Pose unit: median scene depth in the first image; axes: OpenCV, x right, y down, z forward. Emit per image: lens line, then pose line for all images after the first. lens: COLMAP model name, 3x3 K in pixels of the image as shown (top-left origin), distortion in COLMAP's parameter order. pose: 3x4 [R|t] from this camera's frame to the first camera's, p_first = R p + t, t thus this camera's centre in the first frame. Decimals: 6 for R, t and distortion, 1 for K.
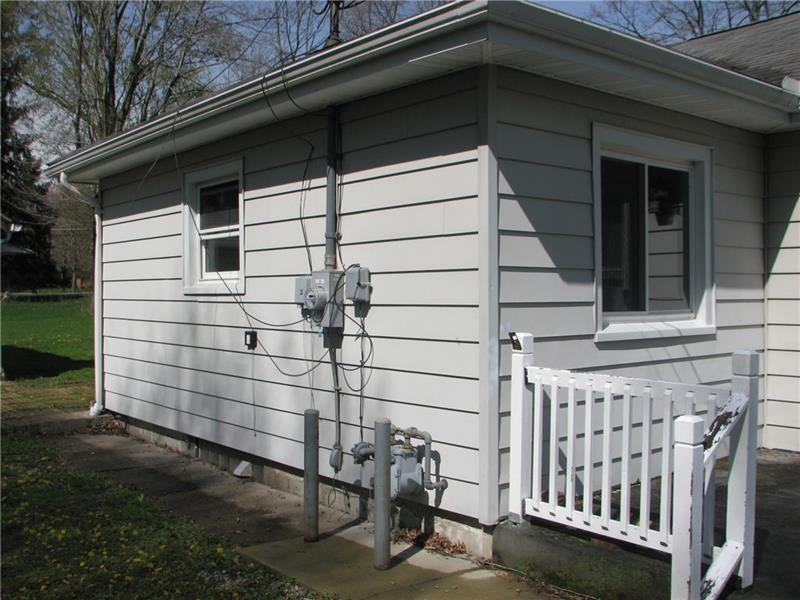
lens RADIAL K [[856.6, 0, 400.0], [0, 856.6, 300.0], [0, 0, 1]] dist [-0.163460, 0.011027]
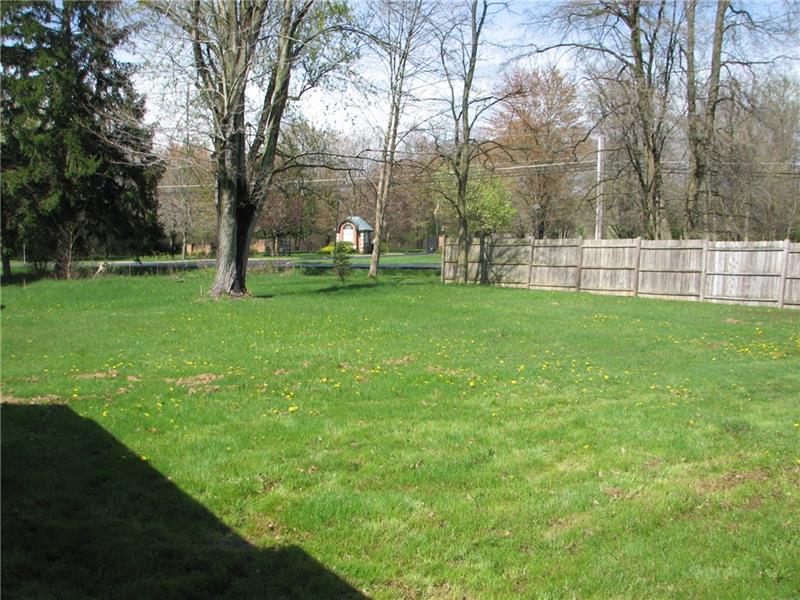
lens RADIAL K [[856.6, 0, 400.0], [0, 856.6, 300.0], [0, 0, 1]] dist [-0.163460, 0.011027]
pose [[0.992784, 0.017744, -0.118594, -0.093687], [-0.013199, 0.999152, 0.038998, -0.007867], [0.119185, -0.037152, 0.992177, 0.225774]]
